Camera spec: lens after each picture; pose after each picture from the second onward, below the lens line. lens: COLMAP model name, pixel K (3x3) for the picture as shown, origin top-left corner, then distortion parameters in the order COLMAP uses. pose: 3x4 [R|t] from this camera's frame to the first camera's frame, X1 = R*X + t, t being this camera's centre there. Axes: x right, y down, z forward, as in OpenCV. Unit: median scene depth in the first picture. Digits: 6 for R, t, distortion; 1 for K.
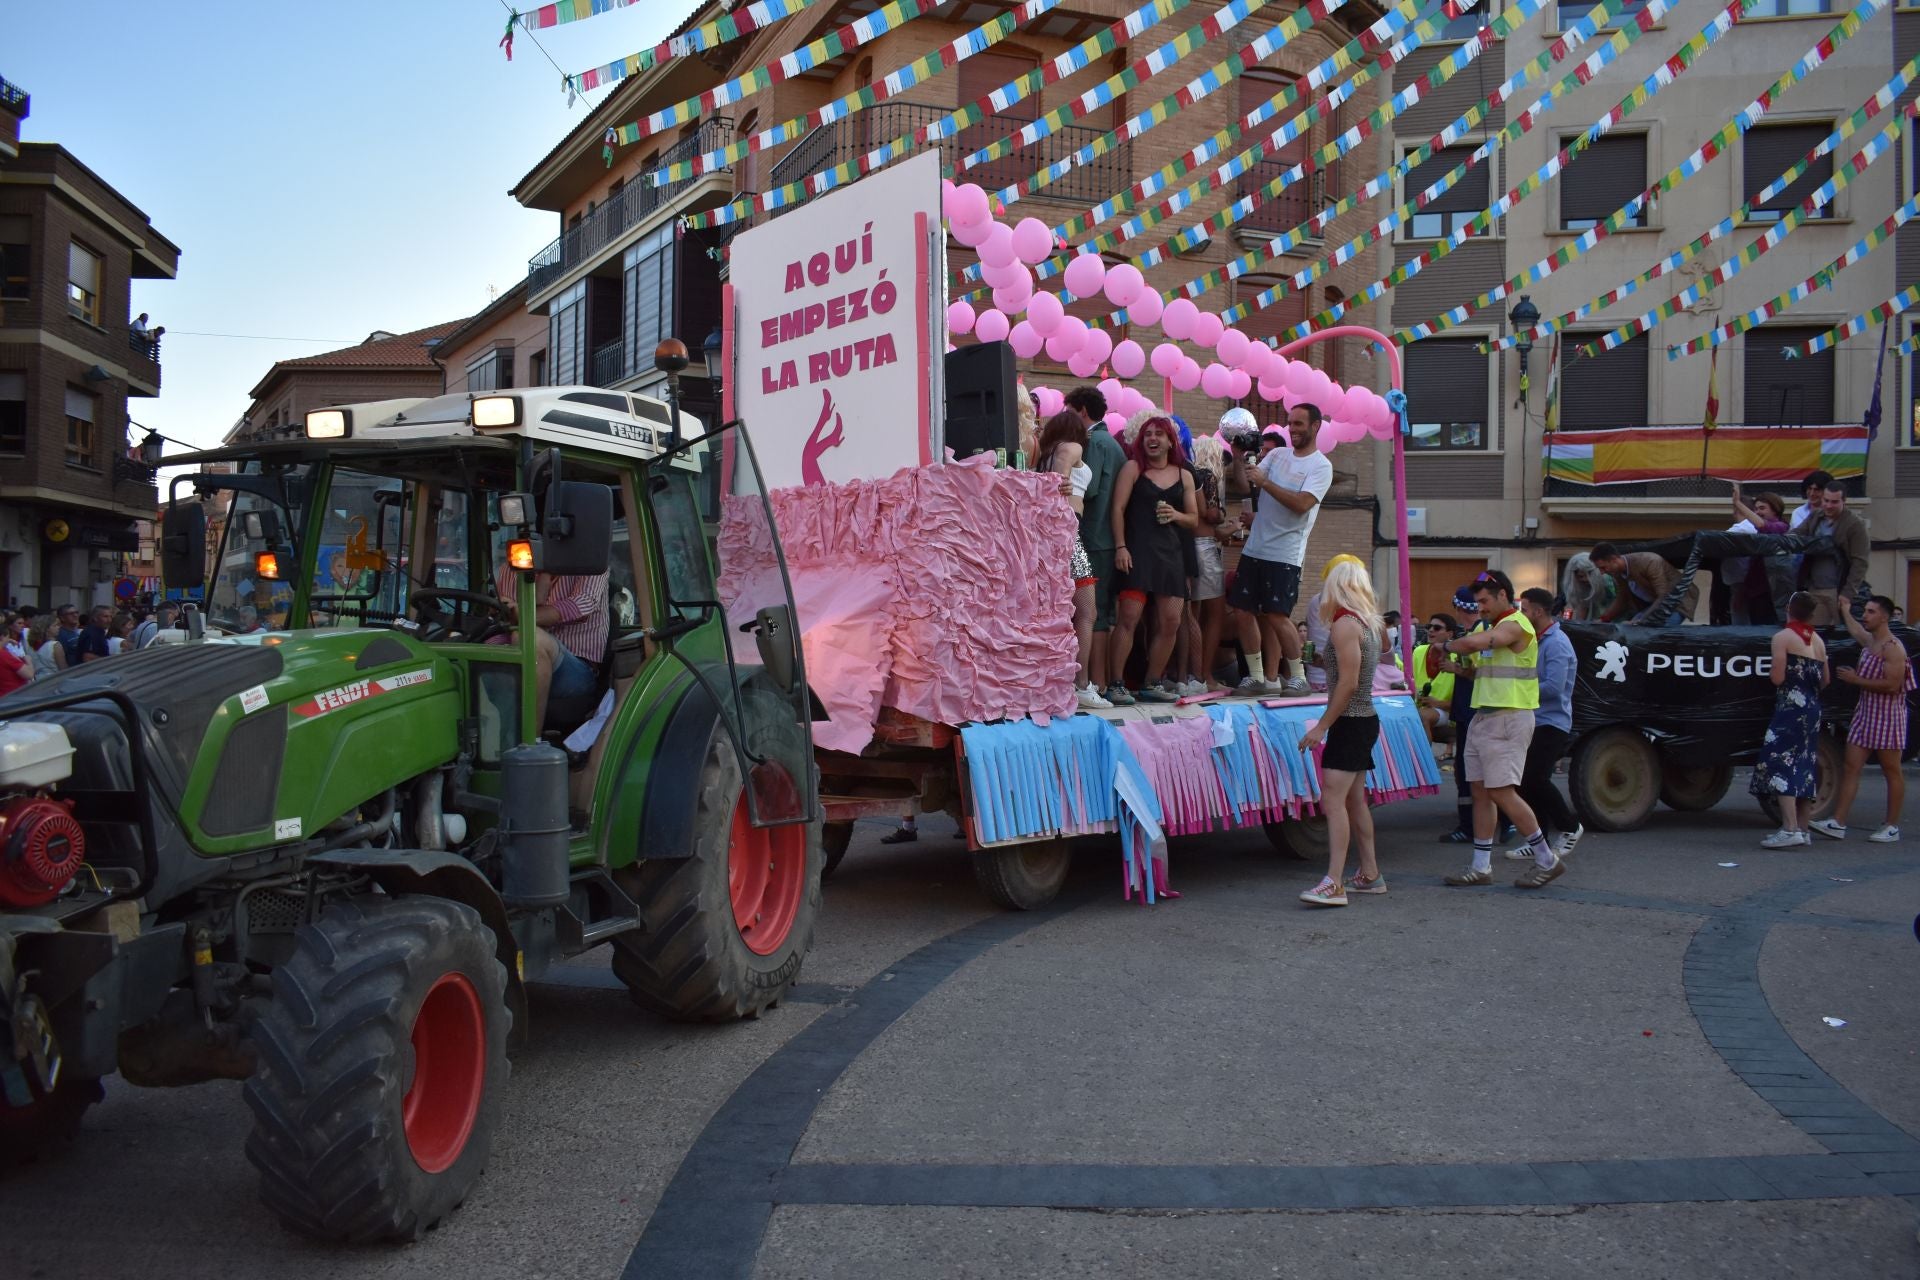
lens RADIAL K [[1488.4, 0, 955.1], [0, 1488.4, 641.9], [0, 0, 1]] dist [-0.100708, 0.015526]
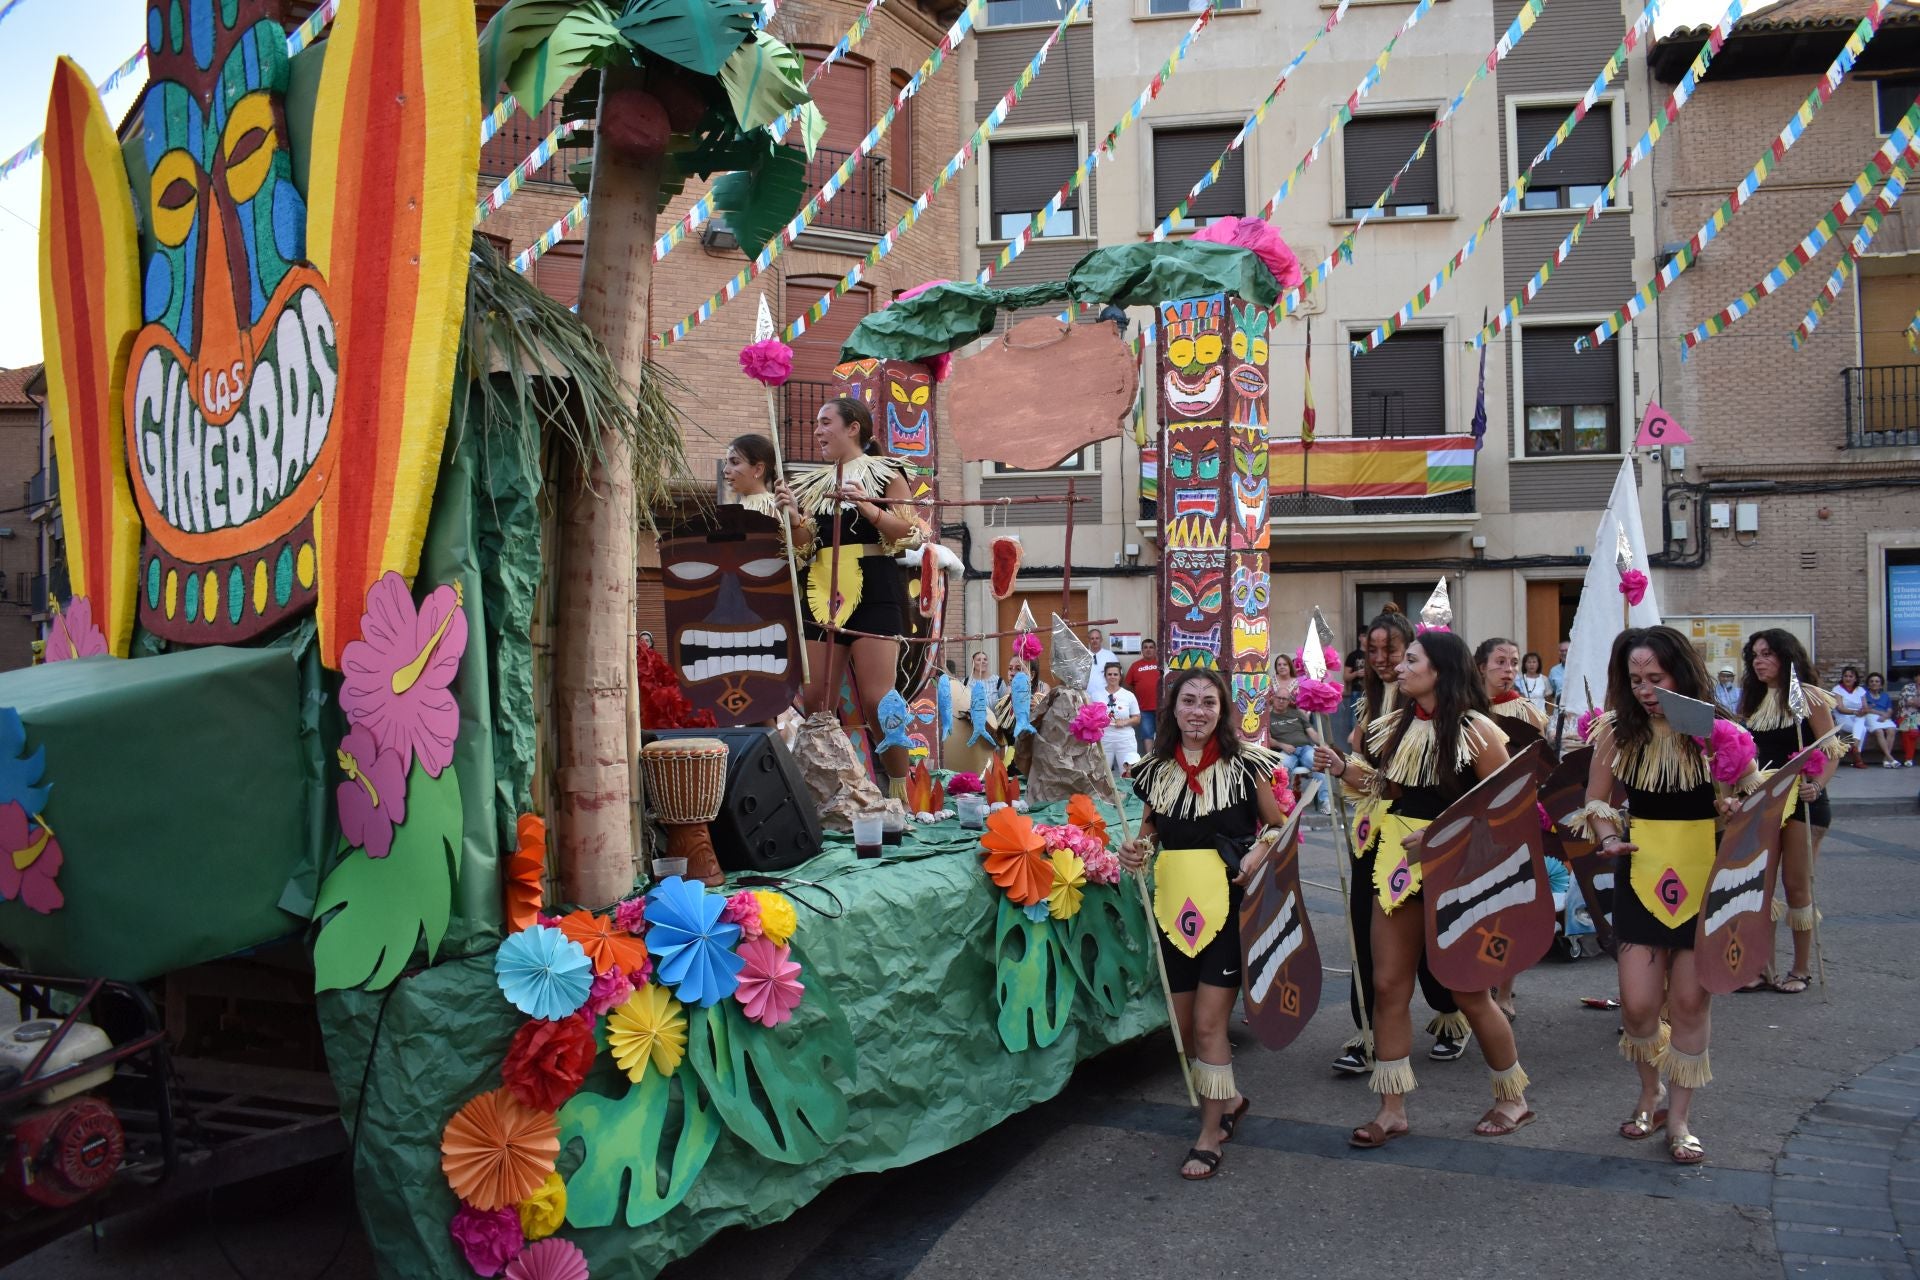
lens RADIAL K [[1488.4, 0, 962.2], [0, 1488.4, 638.1], [0, 0, 1]] dist [-0.100708, 0.015526]
pose [[0.985734, -0.025931, 0.166304, 0.144217], [0.030790, 0.999169, -0.026708, -0.005164], [-0.165473, 0.031448, 0.985713, 0.119085]]
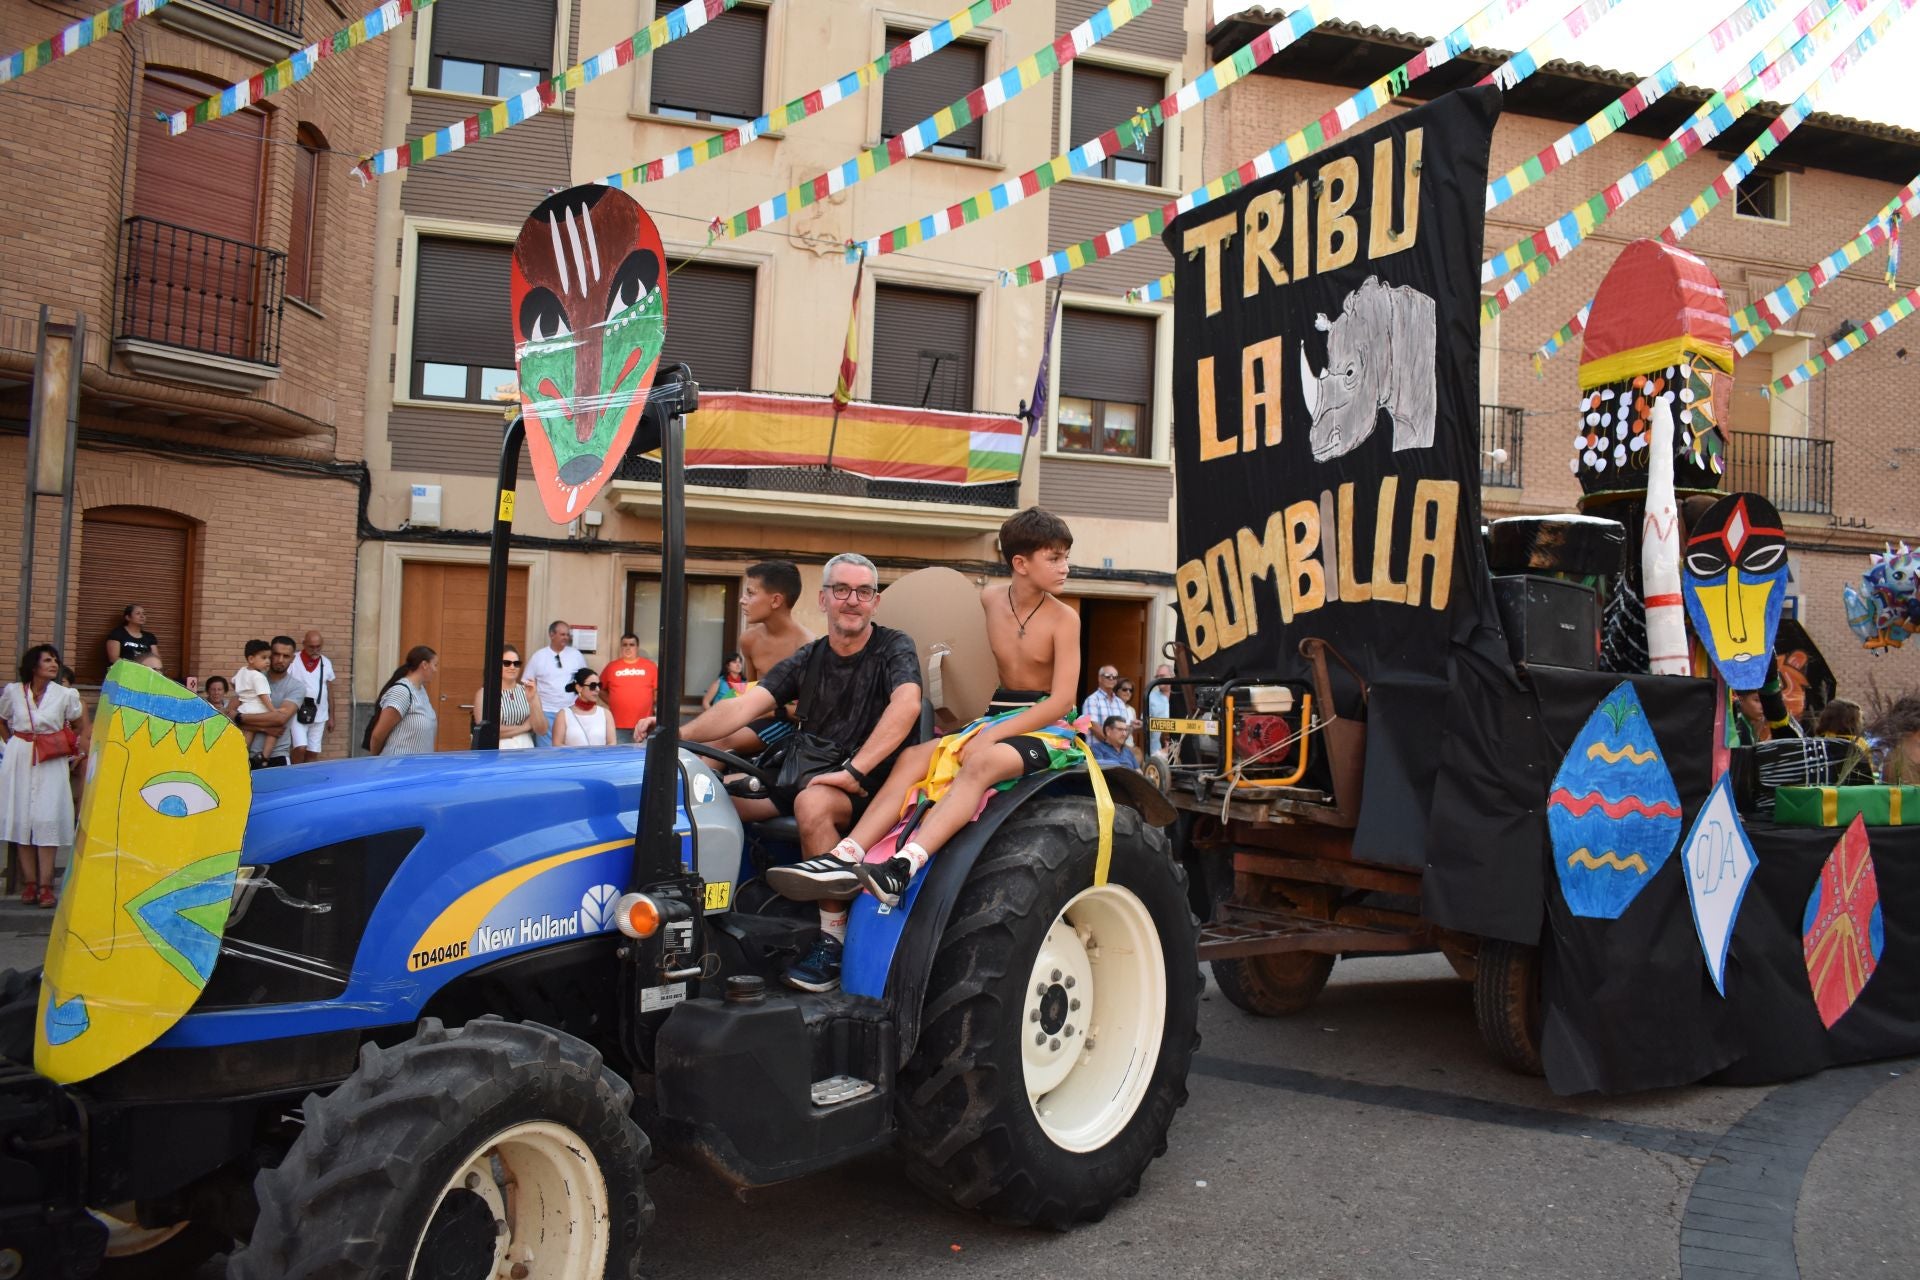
lens RADIAL K [[1488.4, 0, 969.5], [0, 1488.4, 647.1], [0, 0, 1]] dist [-0.100708, 0.015526]
pose [[0.782343, 0.021523, 0.622476, 0.102392], [-0.013085, 0.999750, -0.018123, -0.009549], [-0.622710, 0.006034, 0.782429, 0.357783]]
